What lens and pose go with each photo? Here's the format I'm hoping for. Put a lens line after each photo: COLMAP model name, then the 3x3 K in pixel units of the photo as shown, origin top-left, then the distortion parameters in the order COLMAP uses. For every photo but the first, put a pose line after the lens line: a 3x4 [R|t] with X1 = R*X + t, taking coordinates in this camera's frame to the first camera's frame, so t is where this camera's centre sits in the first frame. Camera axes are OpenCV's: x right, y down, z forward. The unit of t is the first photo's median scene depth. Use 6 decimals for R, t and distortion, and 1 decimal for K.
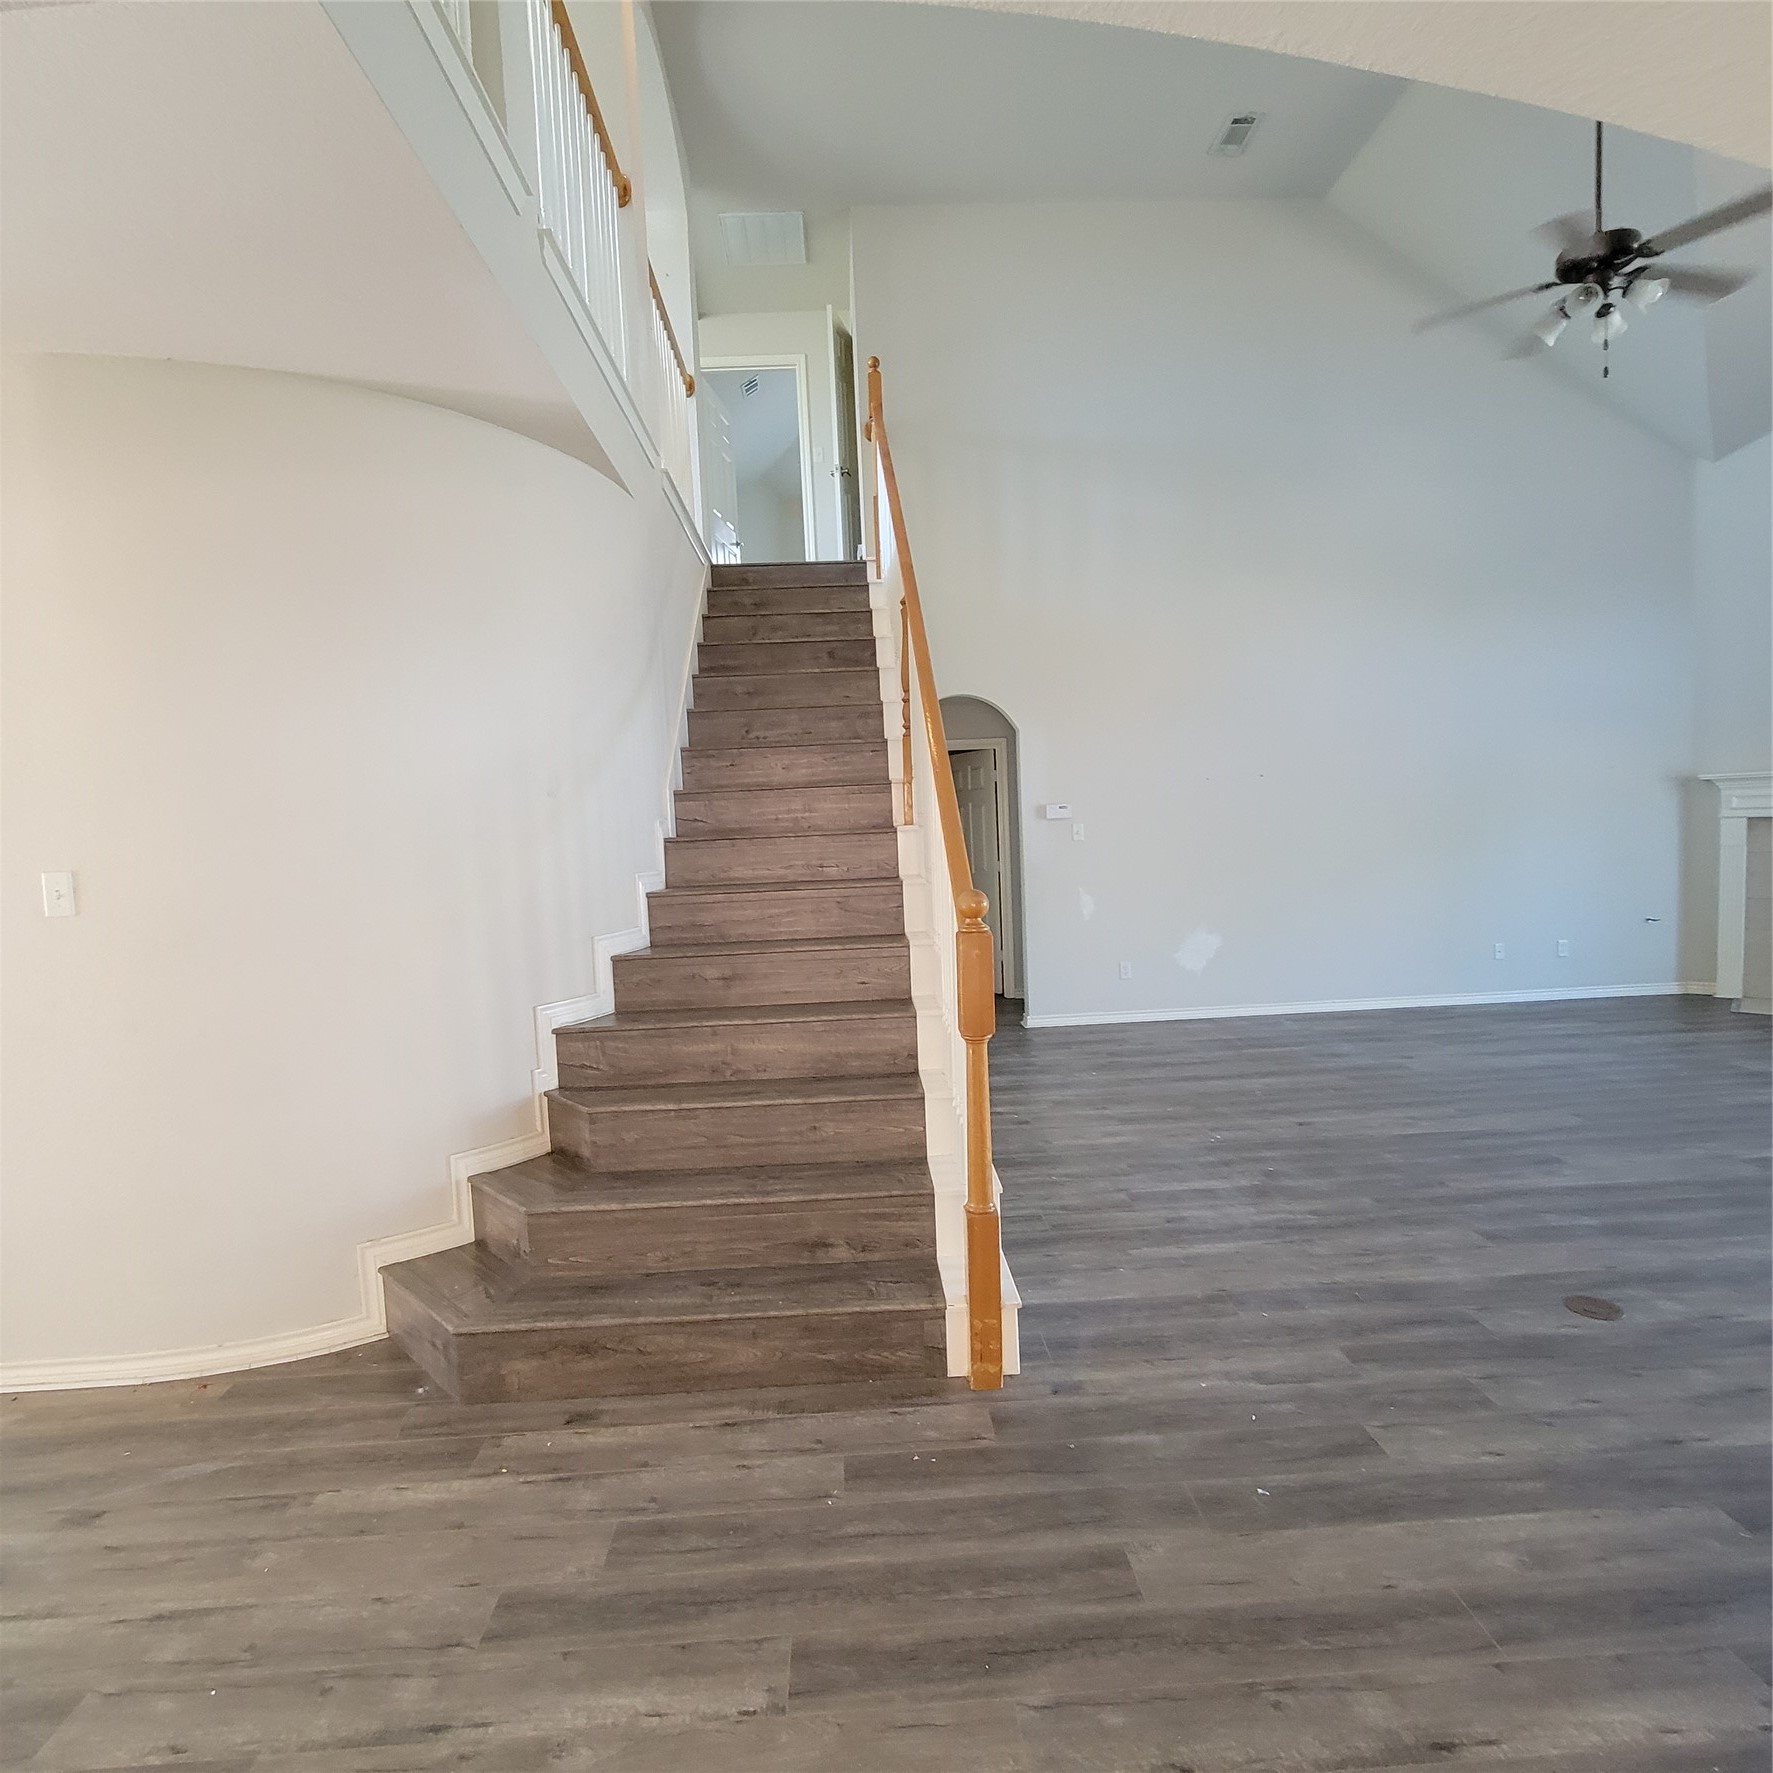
lens RADIAL K [[962.8, 0, 883.3], [0, 962.8, 888.1], [0, 0, 1]] dist [0.000059, -0.001617]
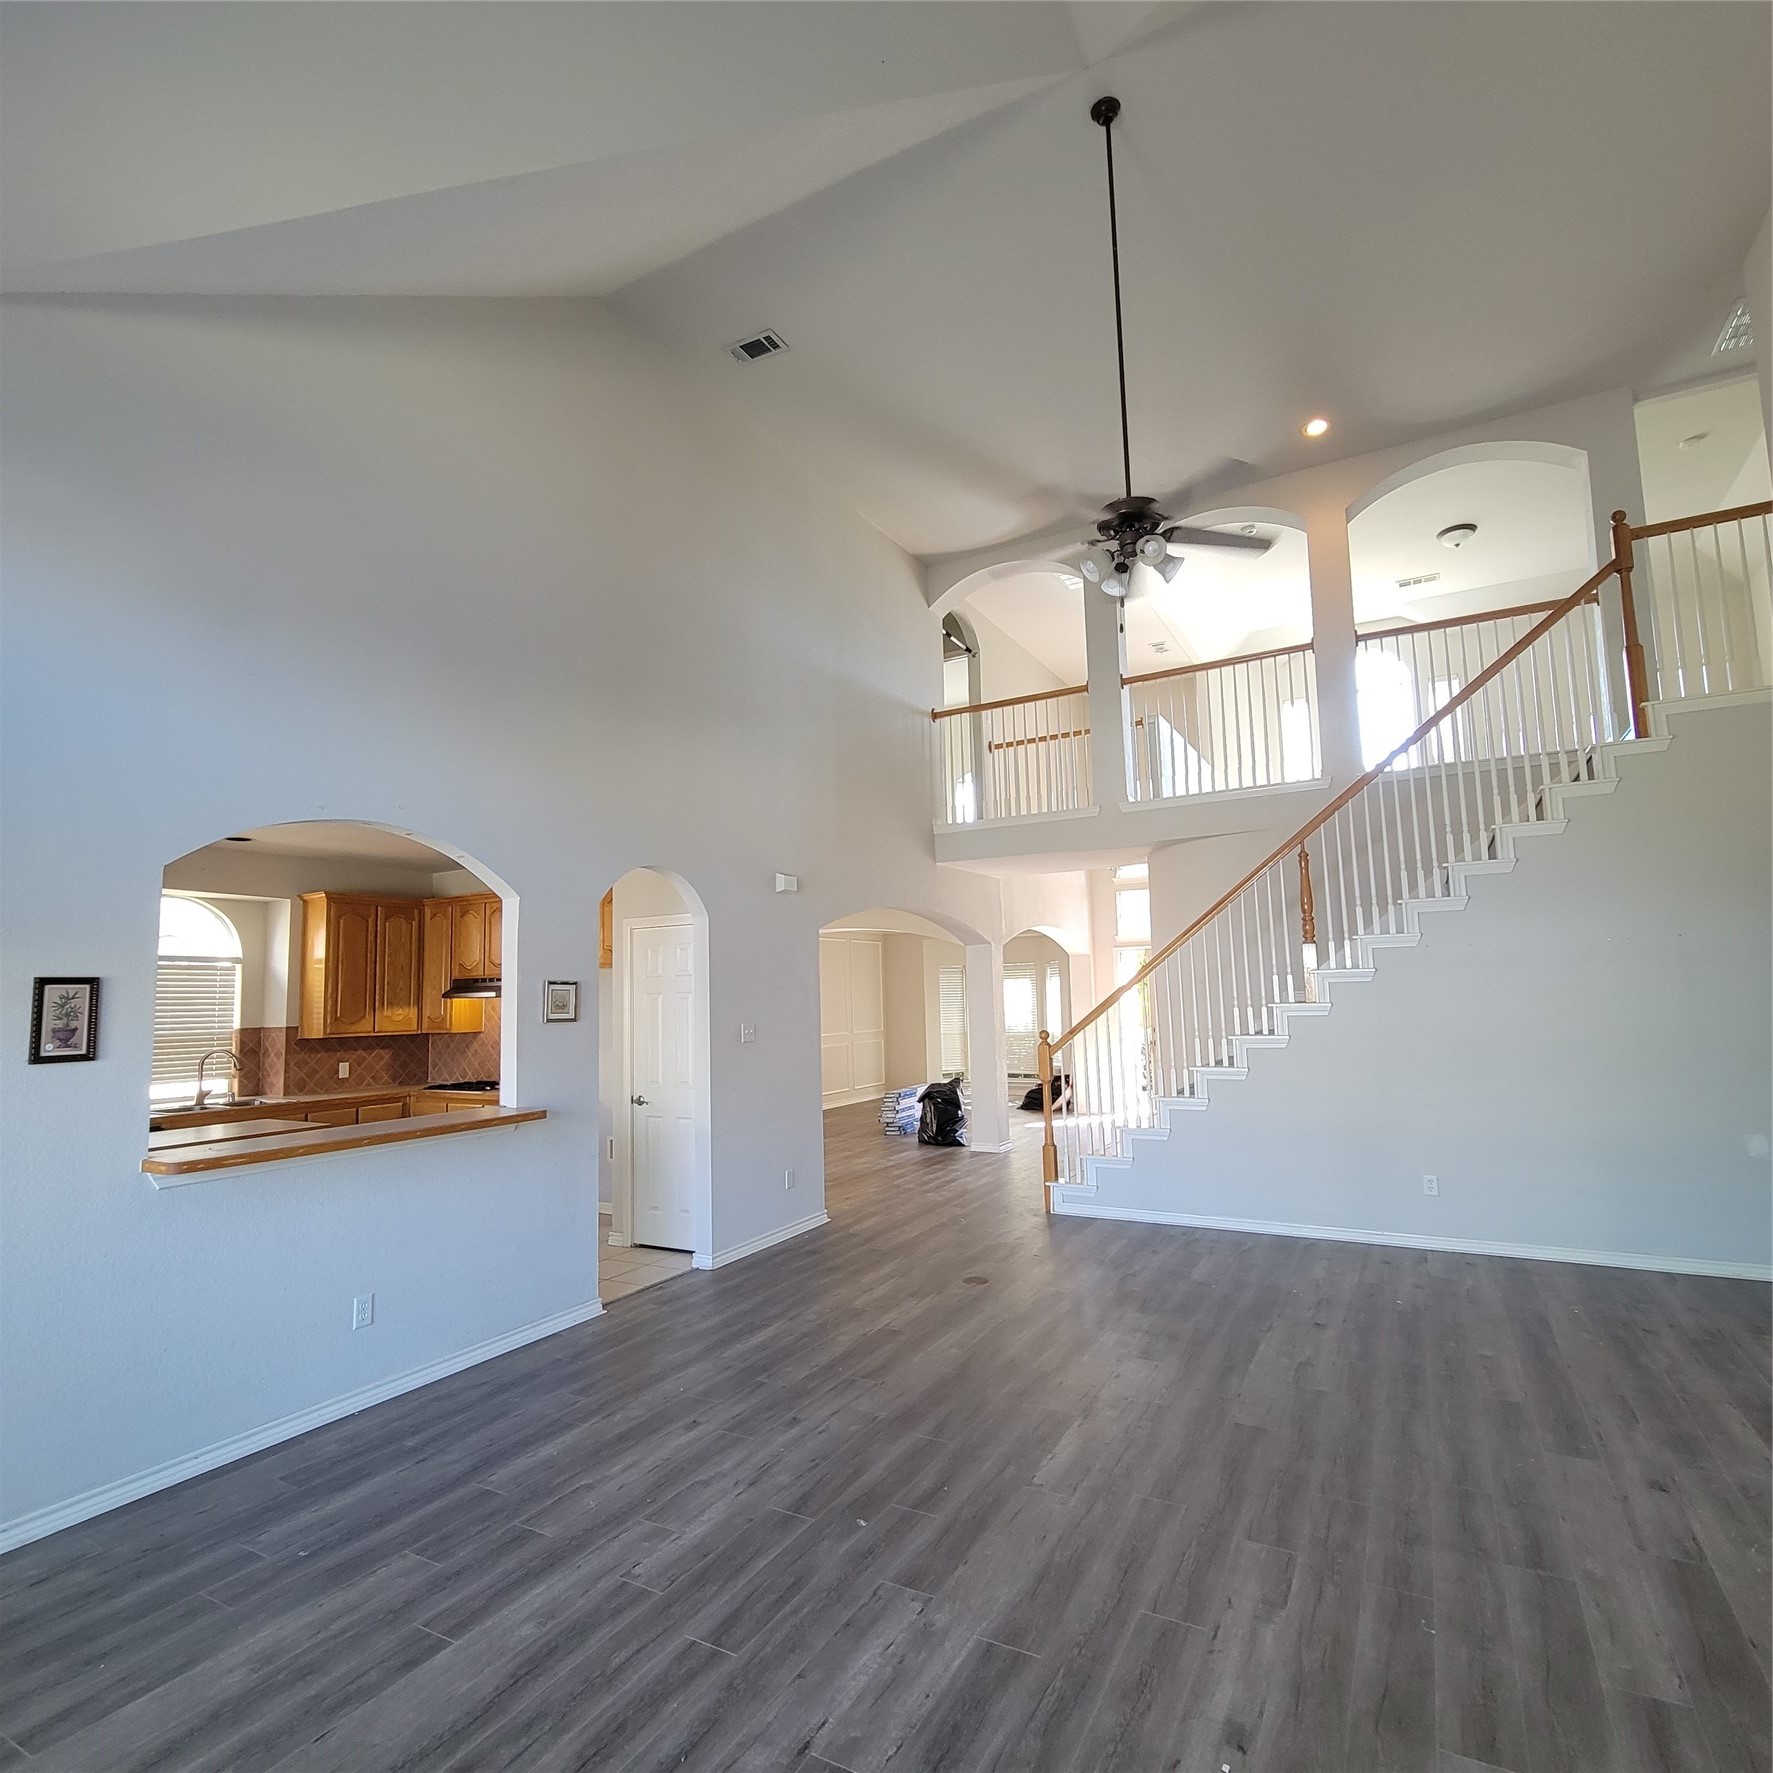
lens RADIAL K [[962.8, 0, 884.3], [0, 962.8, 890.9], [0, 0, 1]] dist [0.000059, -0.001617]
pose [[-0.521454, -0.044899, -0.852097, 1.528745], [-0.015690, 0.998950, -0.043036, -0.151670], [0.853135, -0.009072, -0.521611, 1.133727]]
